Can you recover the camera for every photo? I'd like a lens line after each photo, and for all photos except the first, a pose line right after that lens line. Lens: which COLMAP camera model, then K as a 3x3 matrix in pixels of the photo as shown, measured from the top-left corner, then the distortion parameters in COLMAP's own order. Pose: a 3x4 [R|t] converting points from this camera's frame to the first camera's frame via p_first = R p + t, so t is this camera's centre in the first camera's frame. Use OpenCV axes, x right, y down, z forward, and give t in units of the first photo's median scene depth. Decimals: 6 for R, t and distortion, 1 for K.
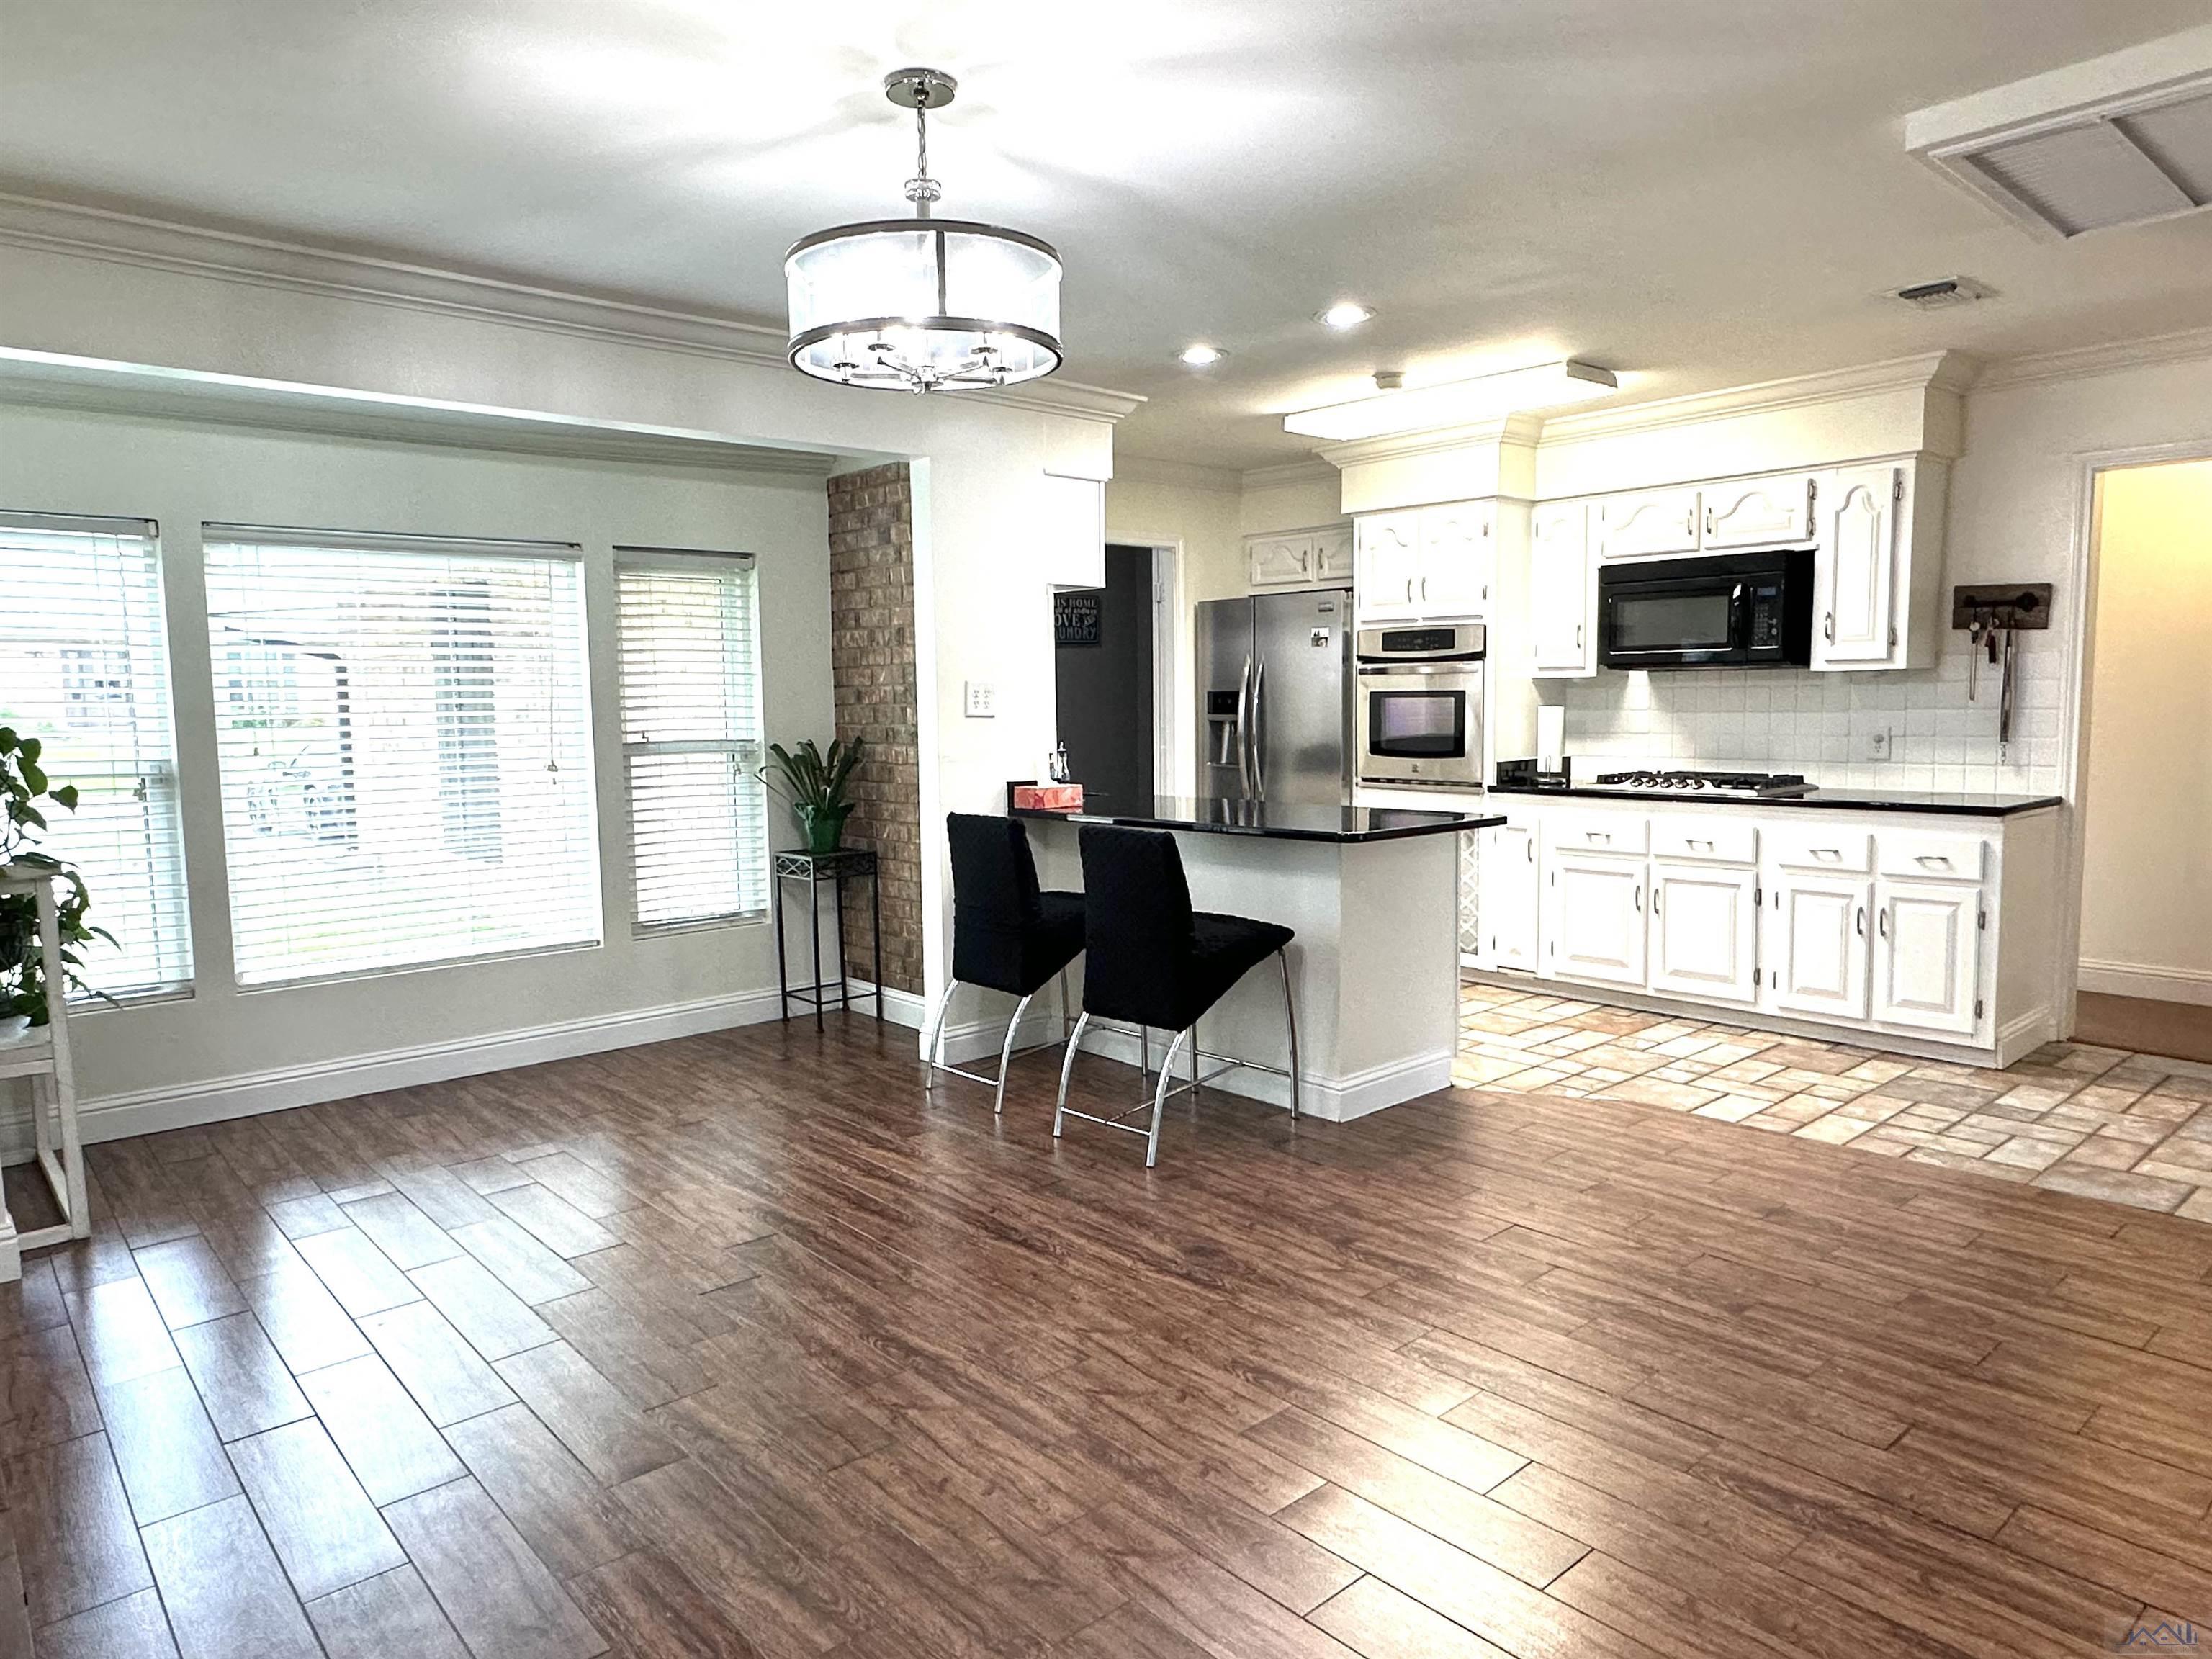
lens RADIAL K [[1402.3, 0, 1106.0], [0, 1402.3, 829.5], [0, 0, 1]] dist [-0.001069, -0.001223]
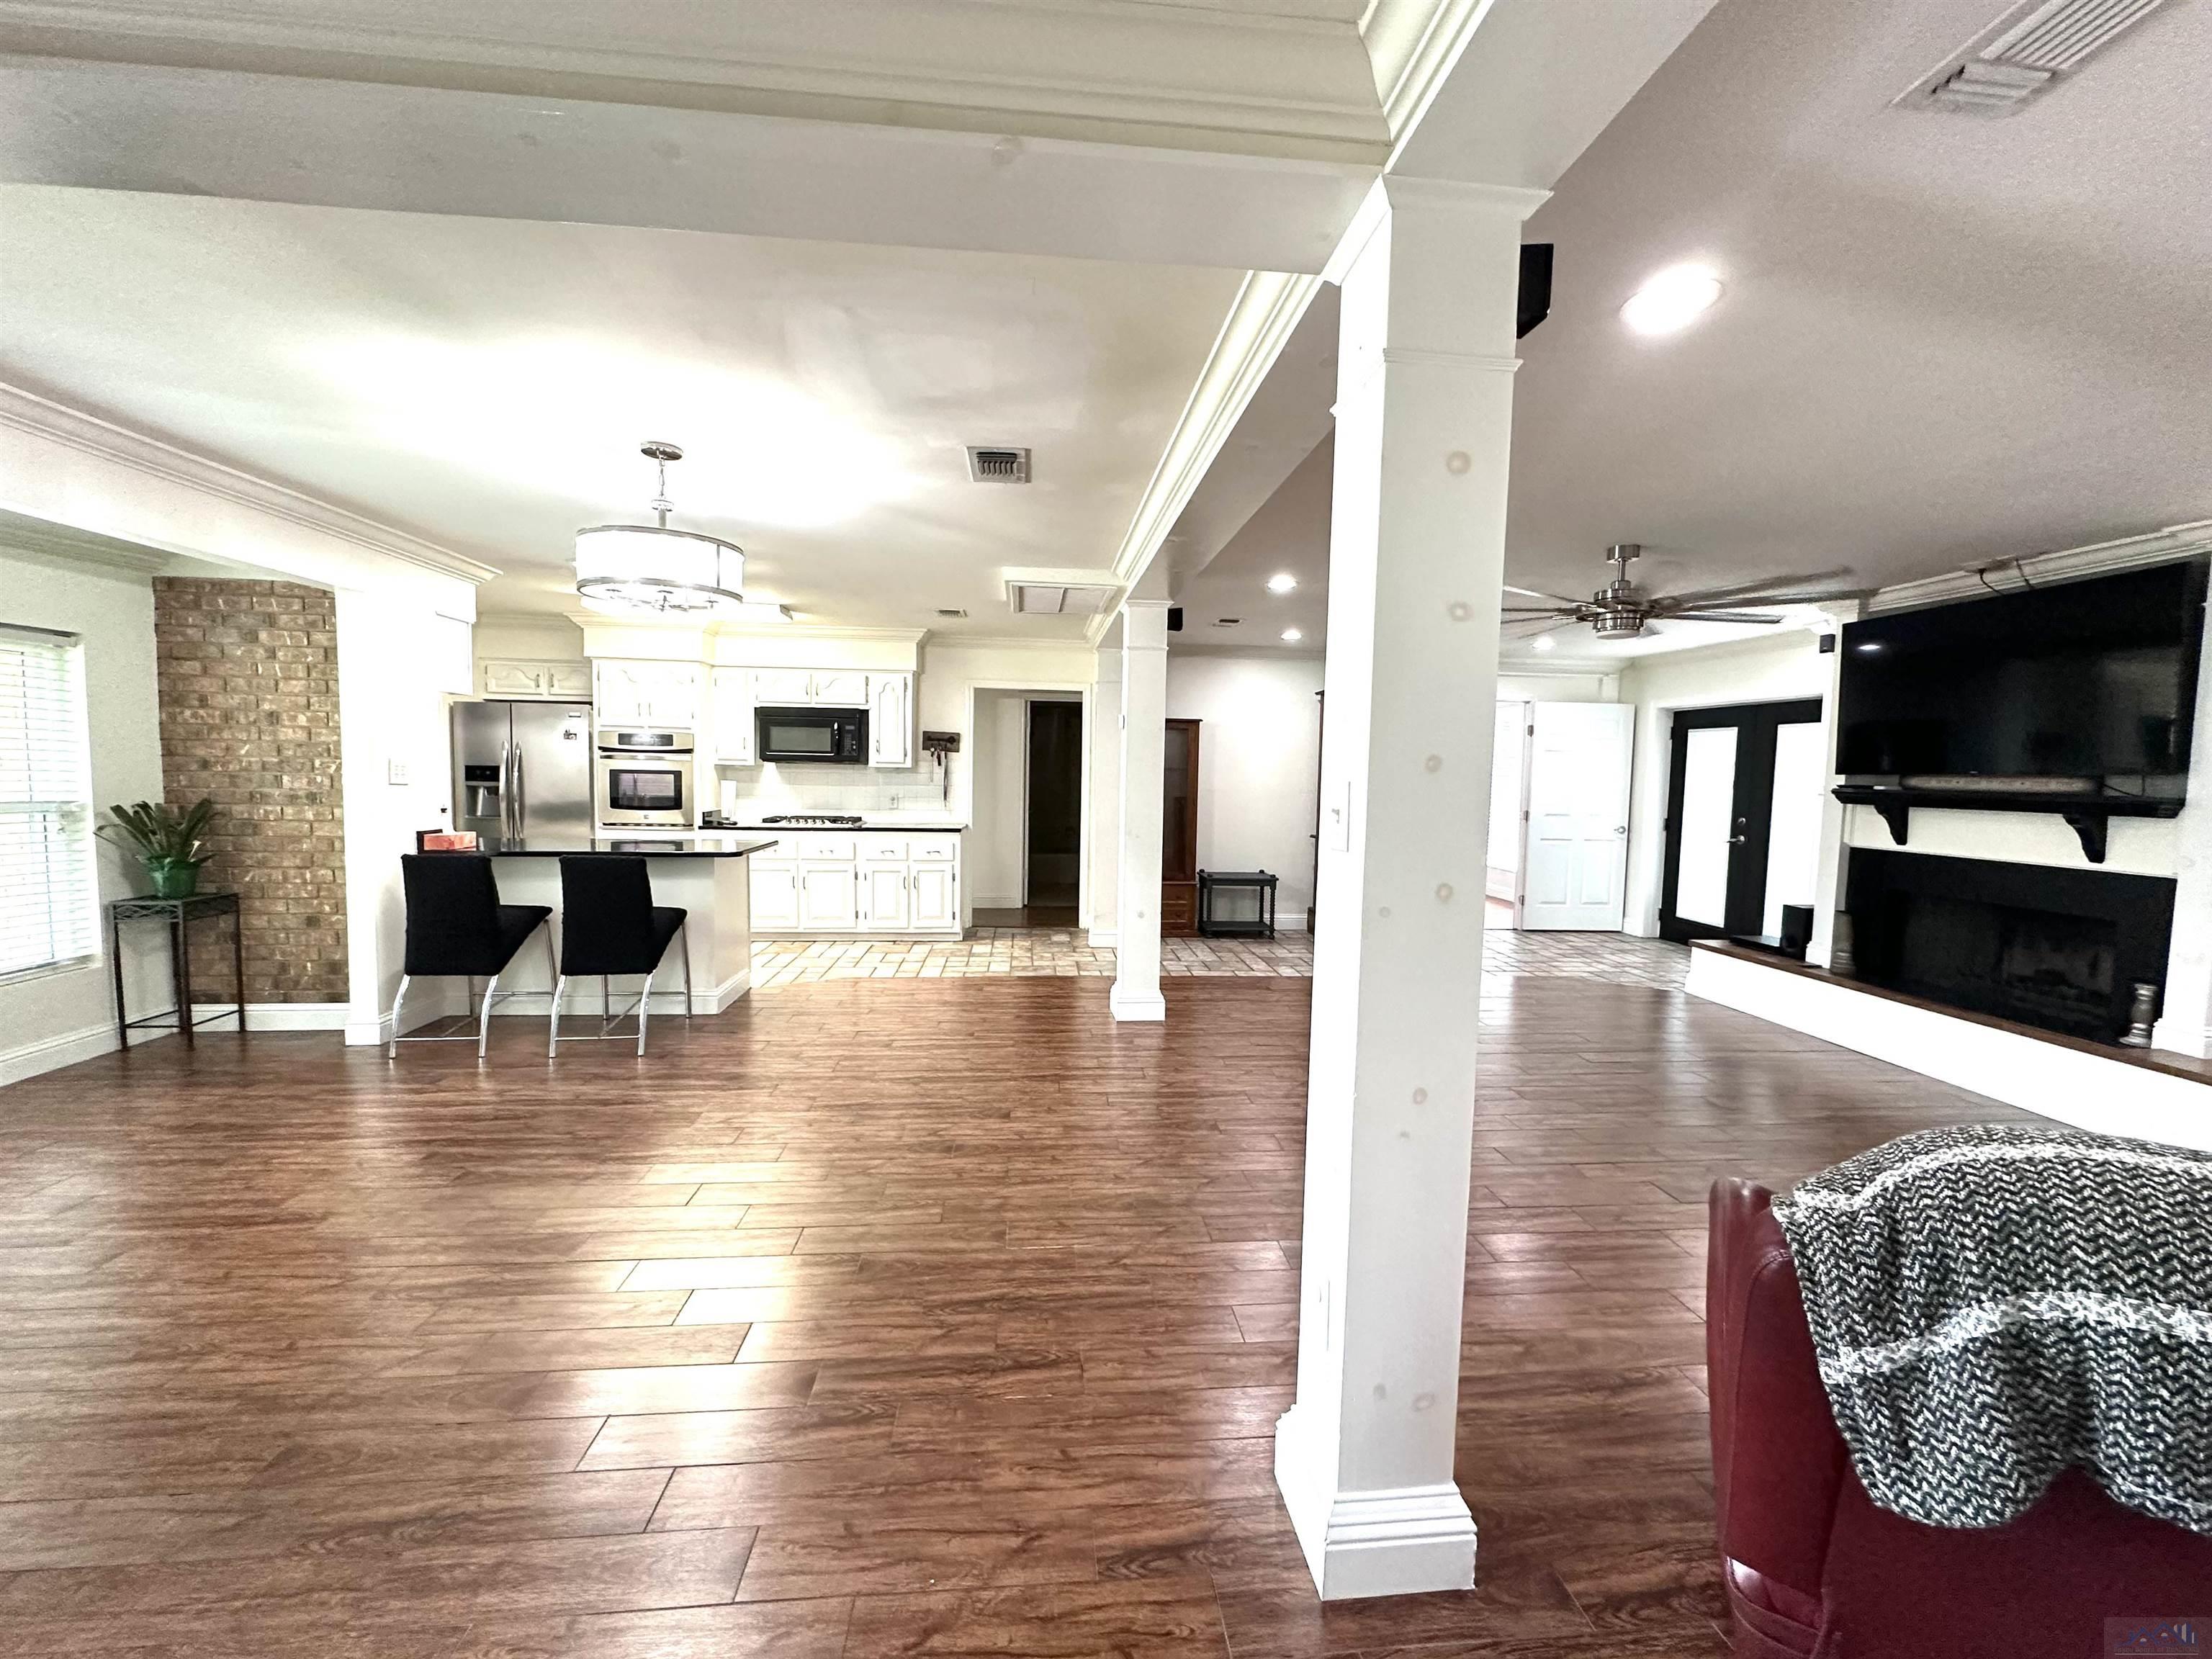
lens RADIAL K [[889.2, 0, 1106.0], [0, 889.2, 829.5], [0, 0, 1]] dist [-0.004172, -0.000059]
pose [[0.586821, -0.029796, 0.809168, -0.356971], [0.048858, 0.998805, 0.001346, -0.003535], [-0.808241, 0.038744, 0.587575, -0.063781]]
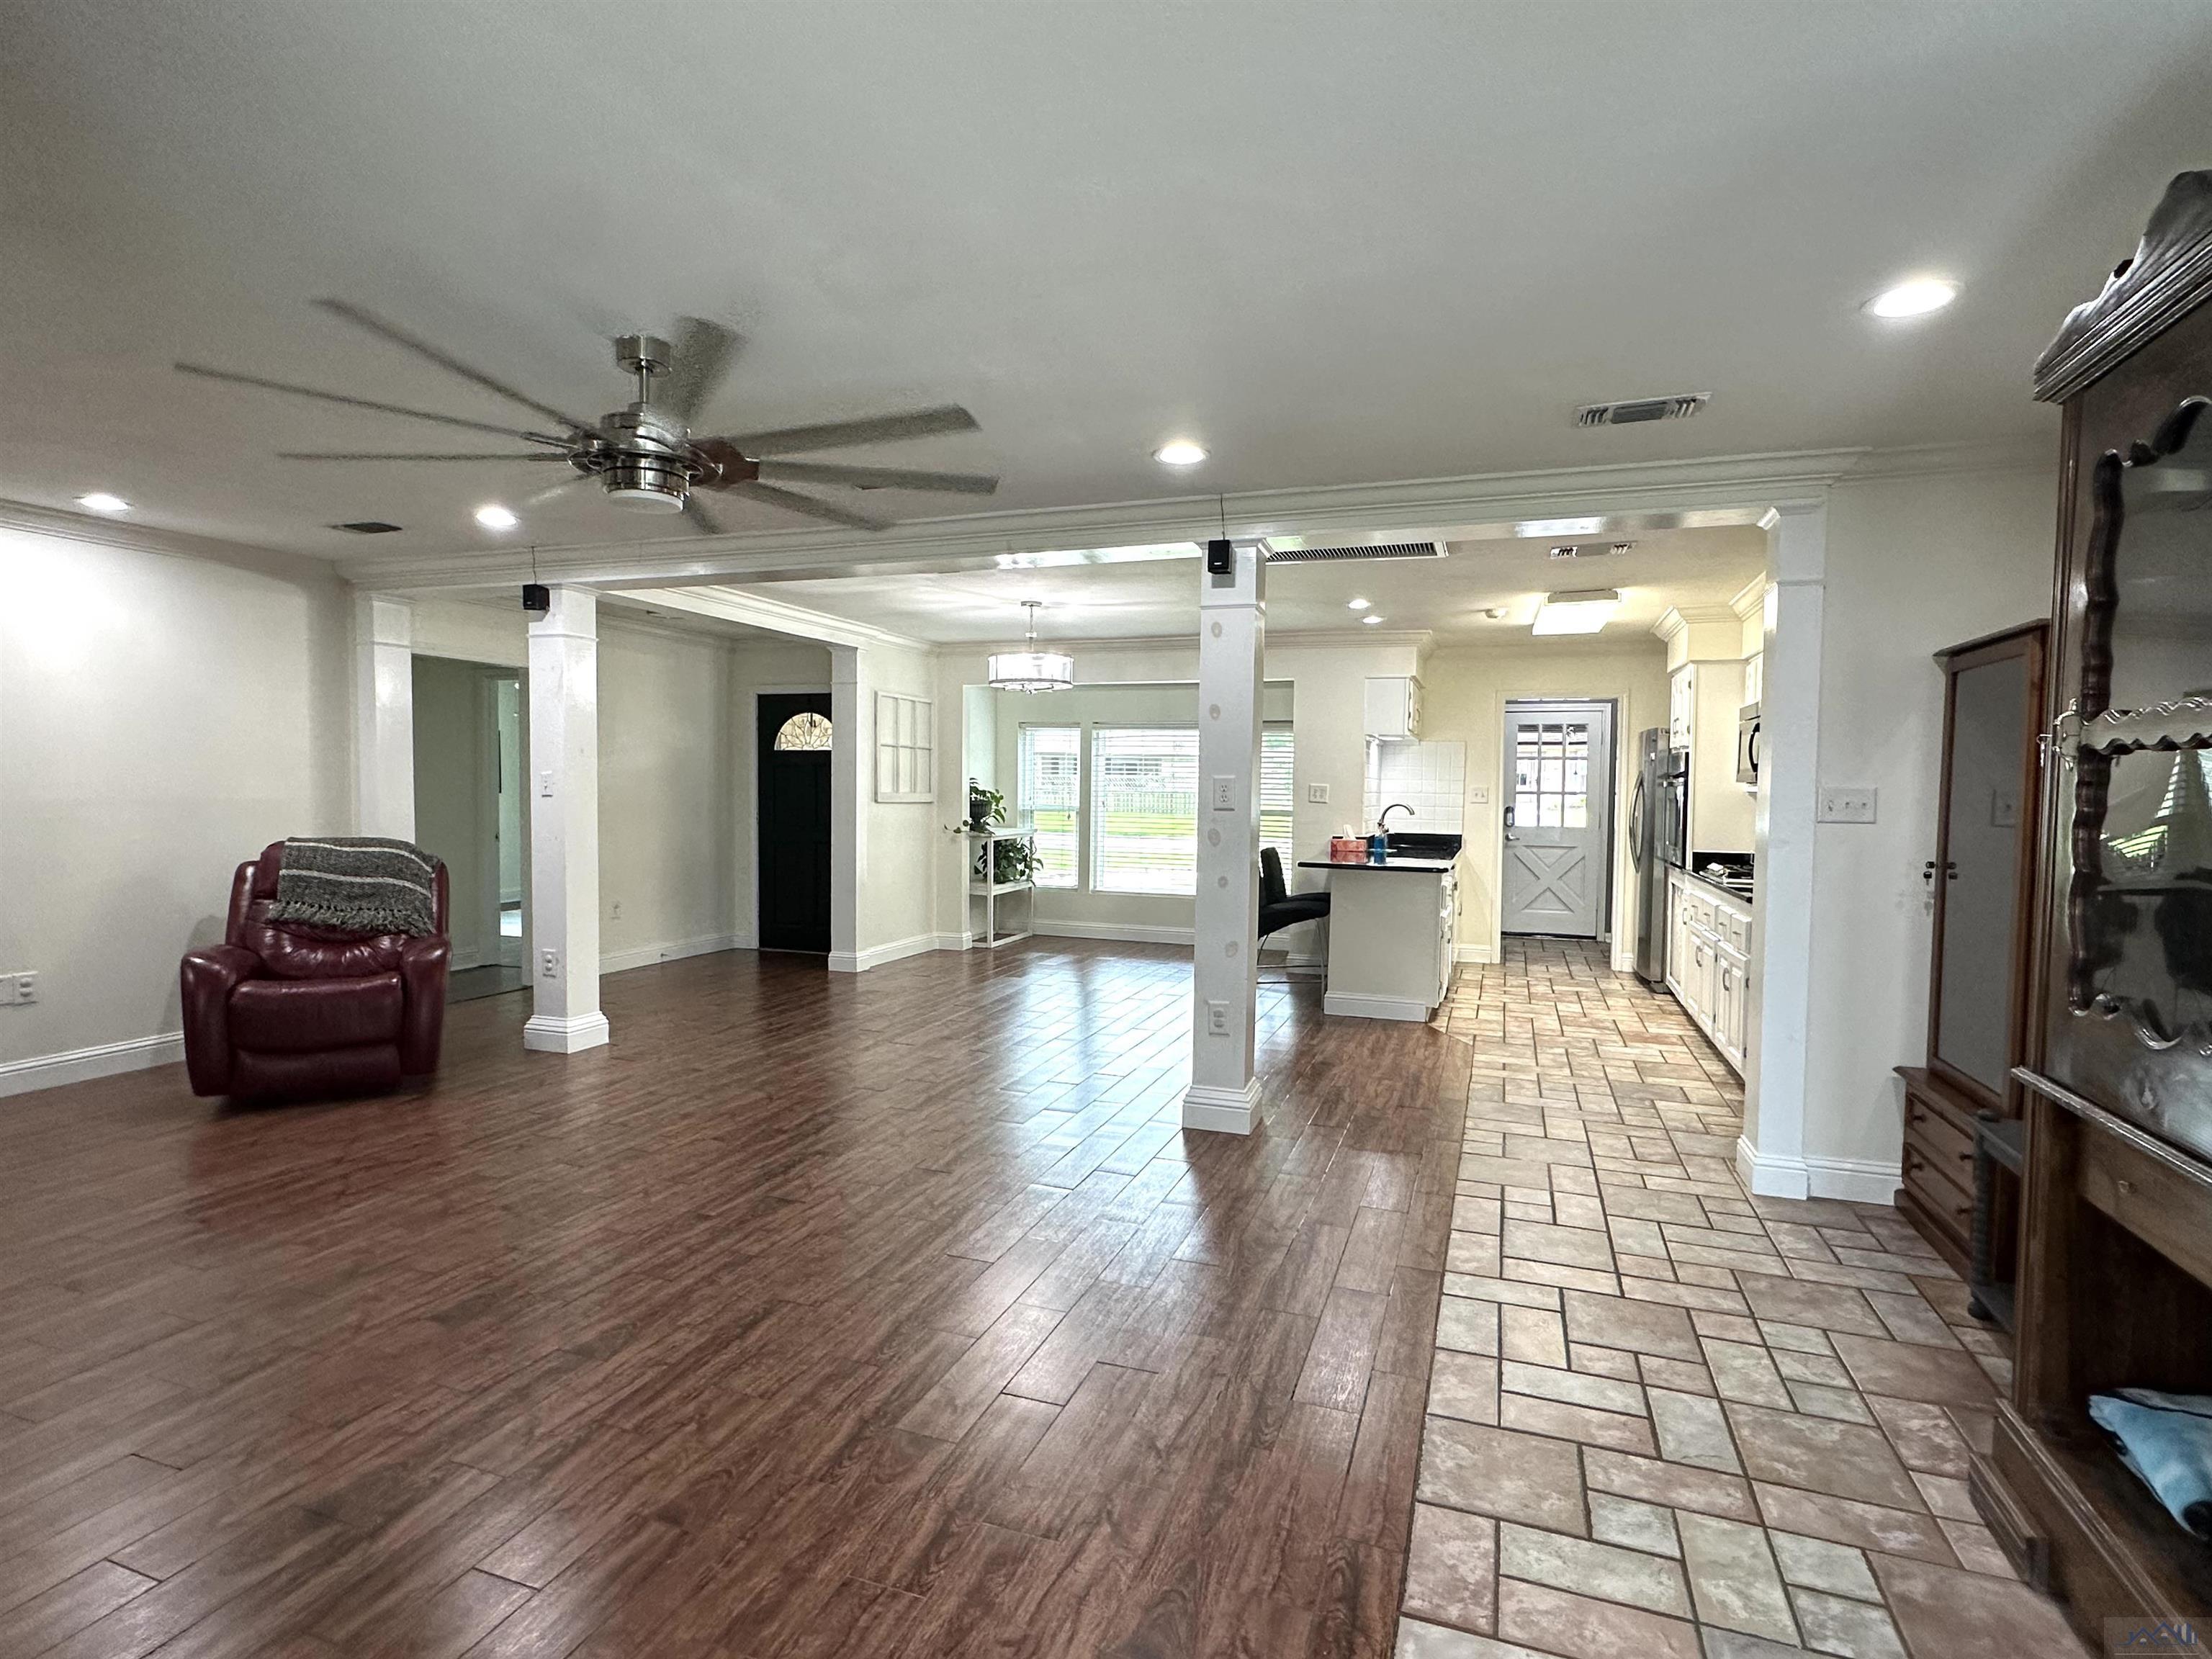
lens RADIAL K [[1091.3, 0, 1106.0], [0, 1091.3, 829.5], [0, 0, 1]] dist [-0.000705, -0.000059]
pose [[0.478915, 0.062461, -0.875637, 1.118211], [-0.104445, 0.994435, 0.013811, -0.029575], [0.871626, 0.084841, 0.482773, -0.028638]]
